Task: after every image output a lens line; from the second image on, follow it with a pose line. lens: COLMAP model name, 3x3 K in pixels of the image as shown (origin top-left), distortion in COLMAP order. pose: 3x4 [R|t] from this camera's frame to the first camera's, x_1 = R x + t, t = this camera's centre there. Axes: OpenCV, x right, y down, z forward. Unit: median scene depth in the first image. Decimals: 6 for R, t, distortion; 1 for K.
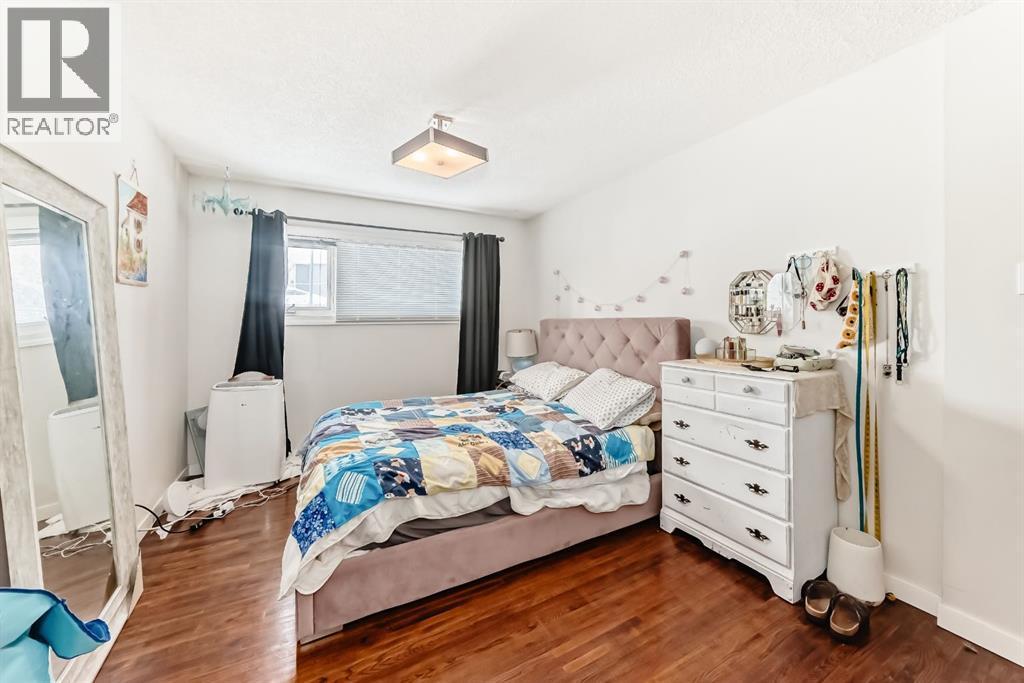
lens RADIAL K [[389.0, 0, 516.9], [0, 389.0, 309.8], [0, 0, 1]] dist [-0.028654, 0.009563]
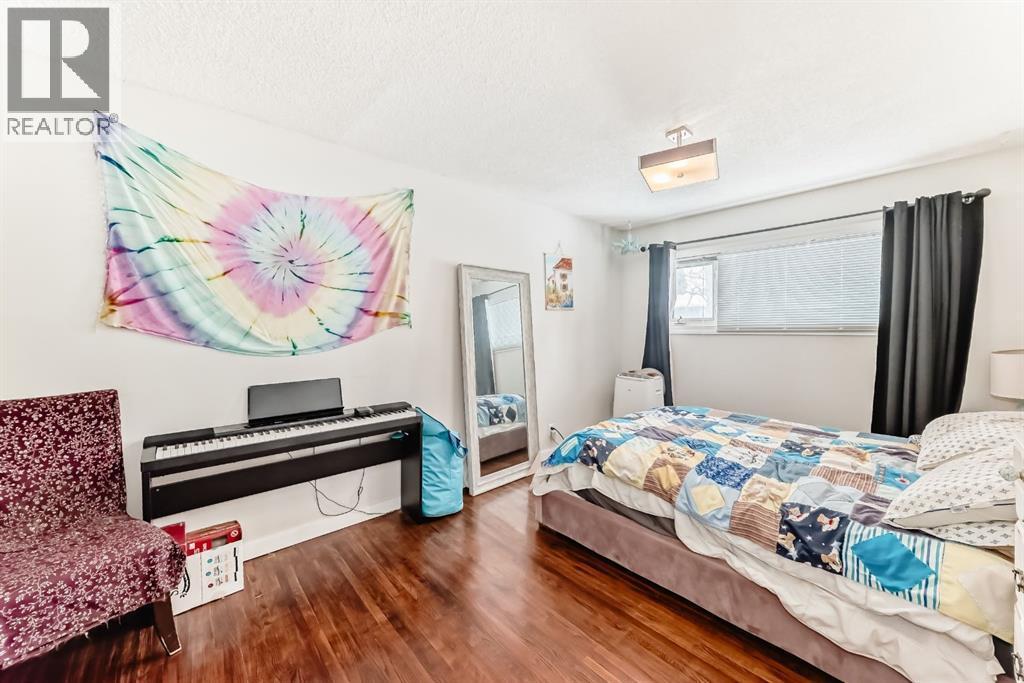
lens RADIAL K [[376.6, 0, 515.8], [0, 376.6, 329.0], [0, 0, 1]] dist [-0.027819, 0.008376]
pose [[0.233887, 0.003641, -0.972257, 0.702327], [0.023376, 0.999683, 0.009367, 0.002920], [0.971983, -0.024918, 0.233728, 0.382372]]
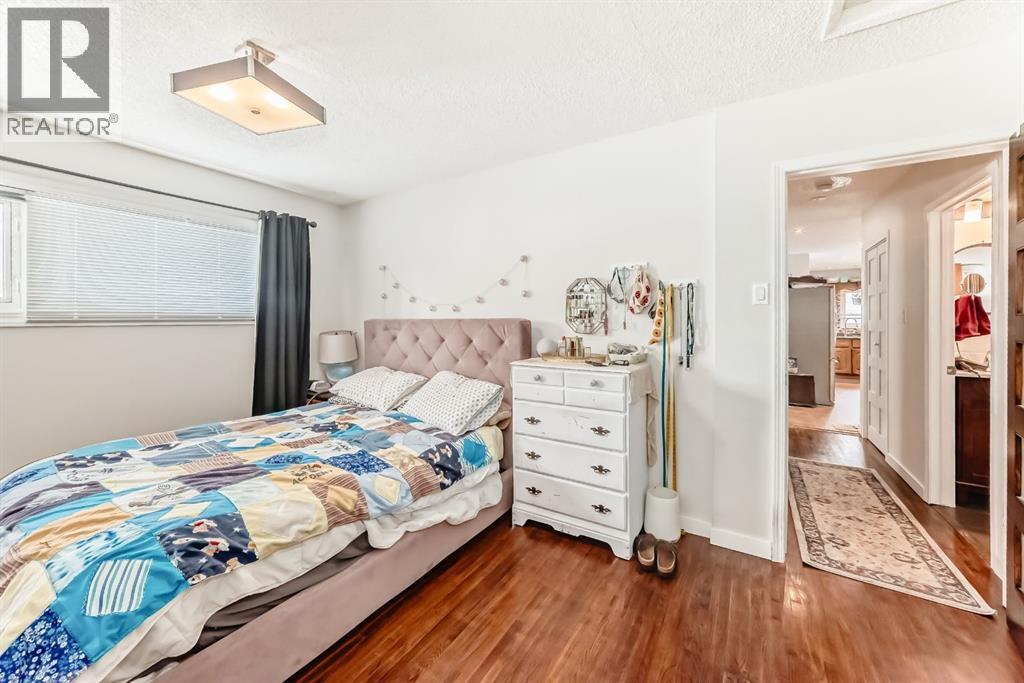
lens RADIAL K [[386.9, 0, 517.9], [0, 386.9, 317.2], [0, 0, 1]] dist [-0.024614, 0.007174]
pose [[0.867423, 0.008878, 0.497492, -0.138507], [-0.017206, 0.999778, 0.012159, 0.003625], [-0.497273, -0.019106, 0.867383, 0.117392]]
